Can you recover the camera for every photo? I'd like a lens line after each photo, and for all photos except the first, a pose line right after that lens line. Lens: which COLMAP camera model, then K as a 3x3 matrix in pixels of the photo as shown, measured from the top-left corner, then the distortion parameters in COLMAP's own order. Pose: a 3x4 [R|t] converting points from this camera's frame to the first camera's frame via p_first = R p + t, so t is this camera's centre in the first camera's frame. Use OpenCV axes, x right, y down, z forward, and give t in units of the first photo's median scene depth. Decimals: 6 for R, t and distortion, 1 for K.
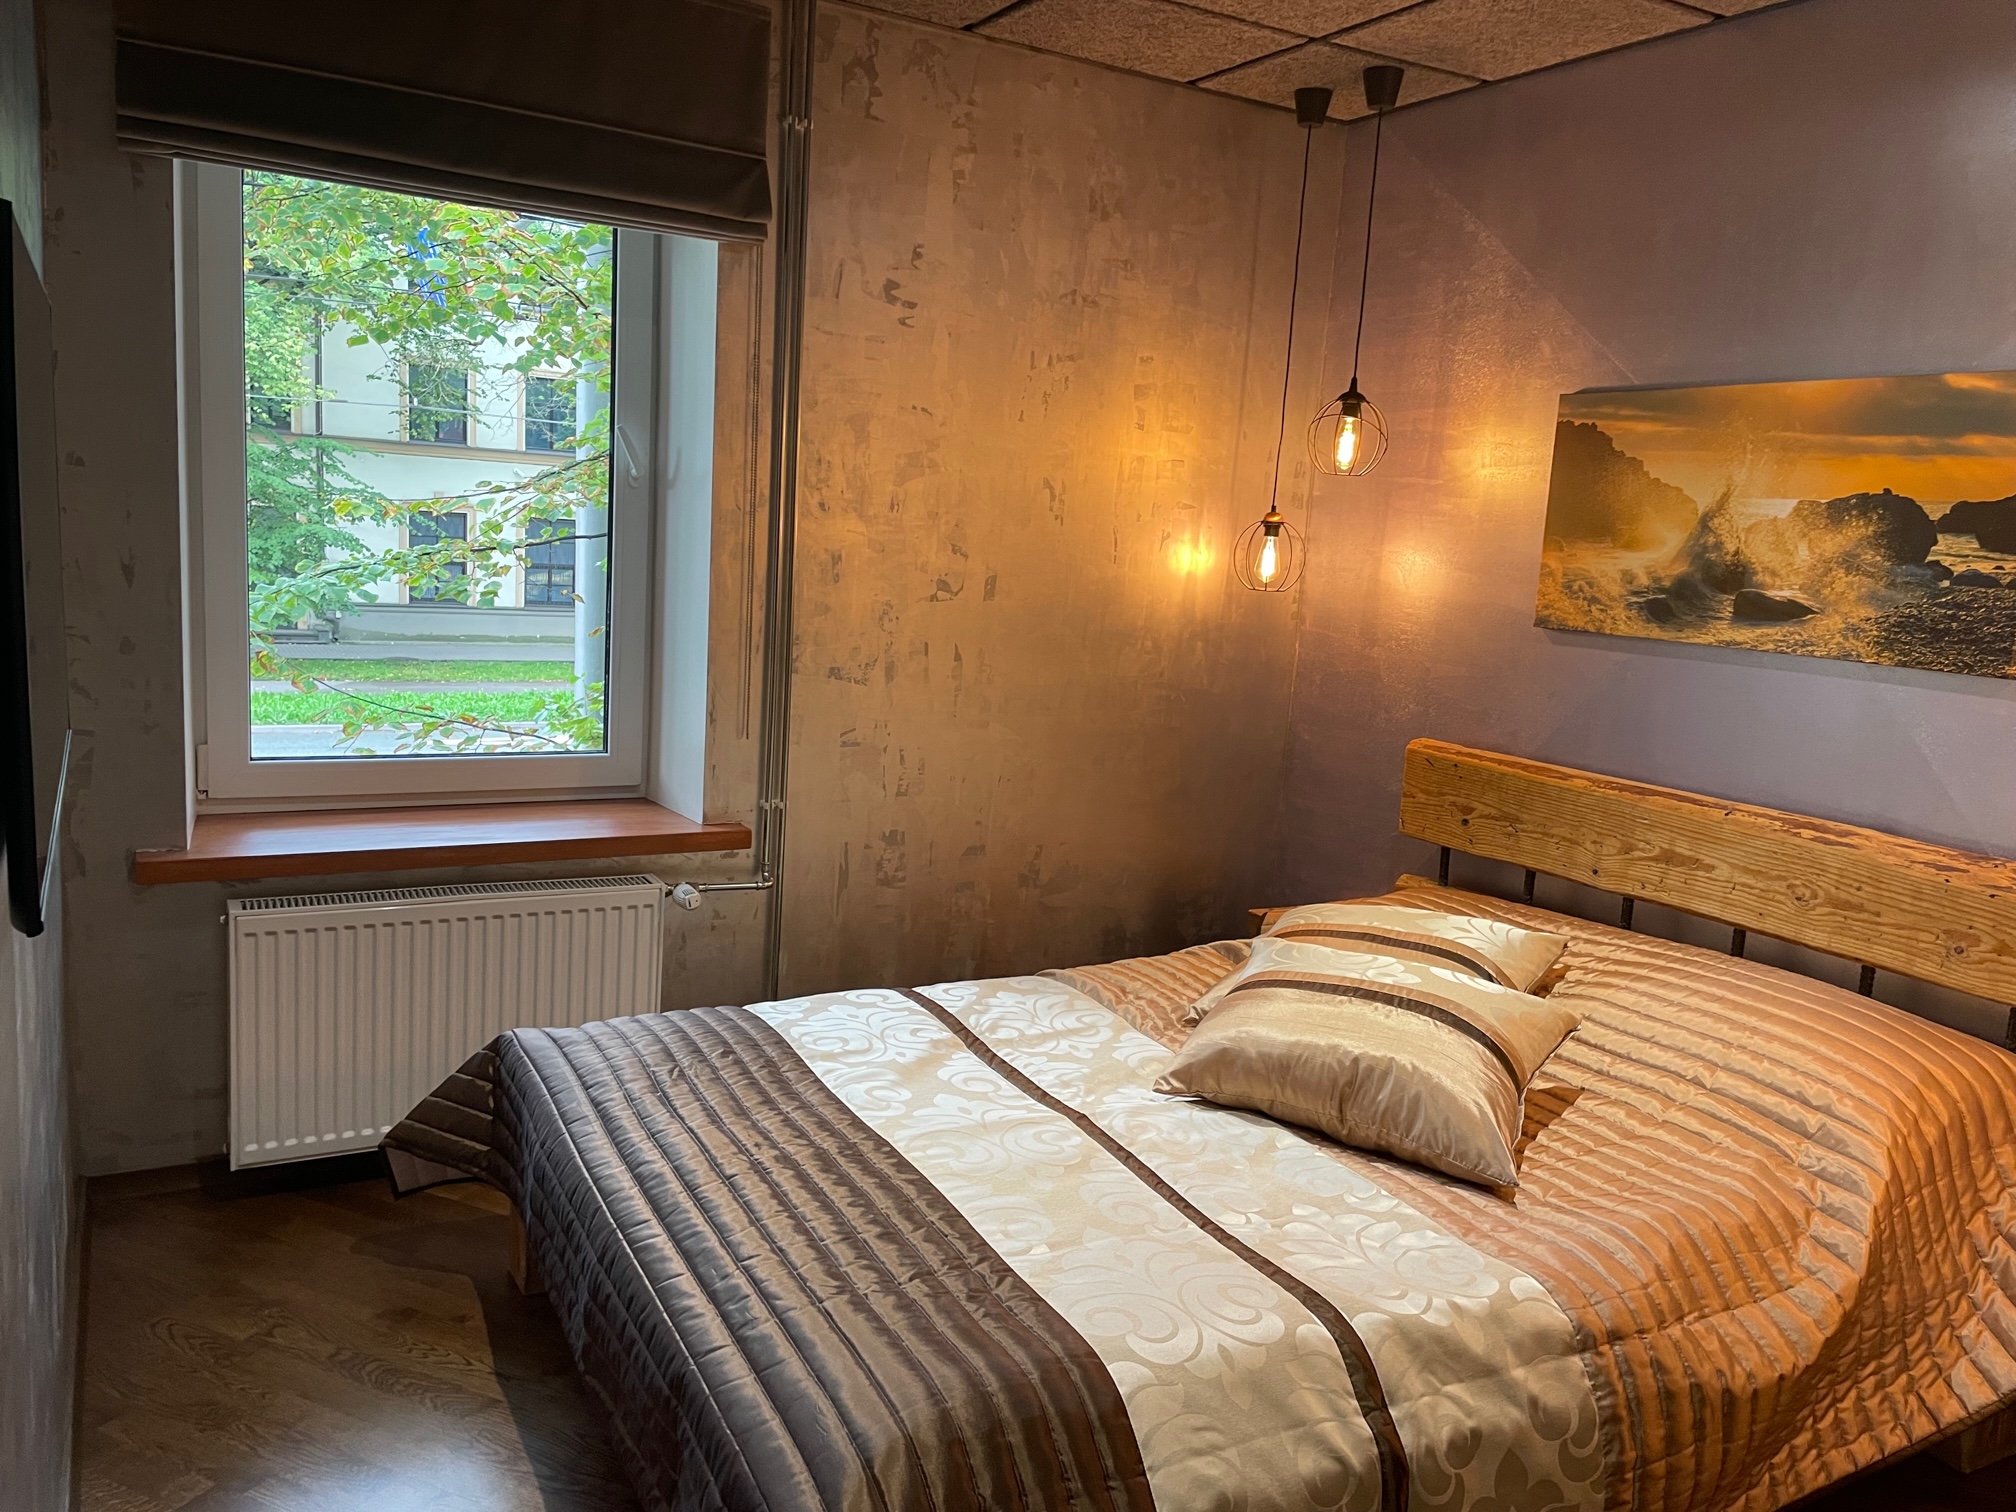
lens RADIAL K [[1503.7, 0, 1002.1], [0, 1503.7, 759.0], [0, 0, 1]] dist [0.051291, -0.058486]
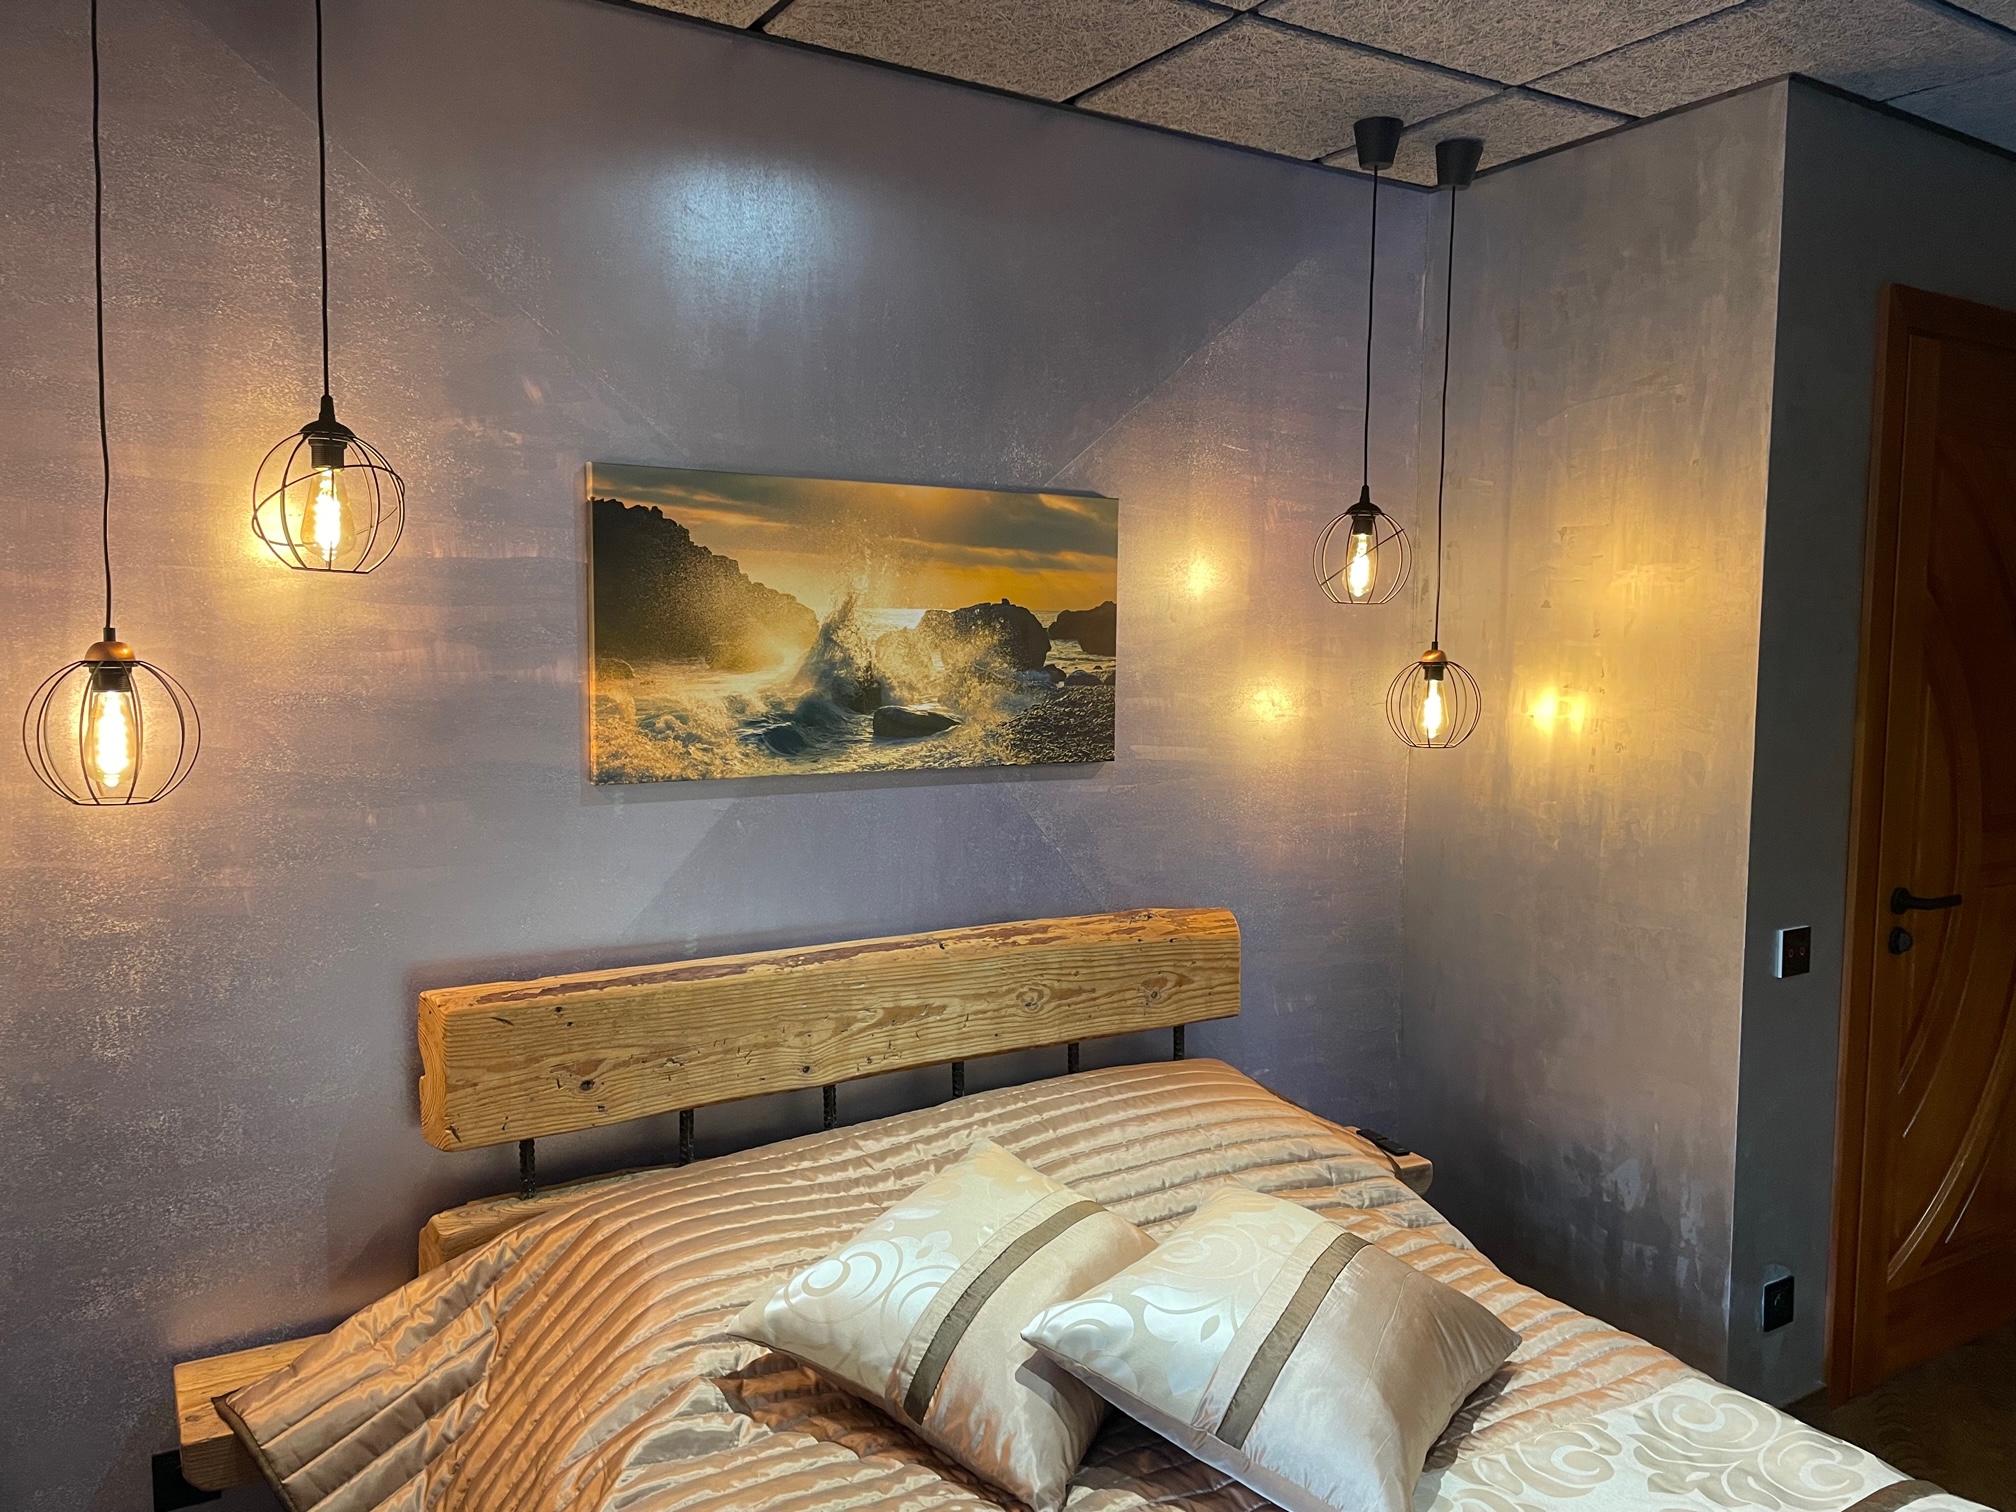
lens RADIAL K [[1503.7, 0, 1002.5], [0, 1503.7, 747.5], [0, 0, 1]] dist [0.051291, -0.058486]
pose [[-0.046926, -0.124810, 0.991070, -0.424488], [0.151274, 0.979832, 0.130558, -0.199937], [-0.987377, 0.156050, -0.027099, 0.981716]]
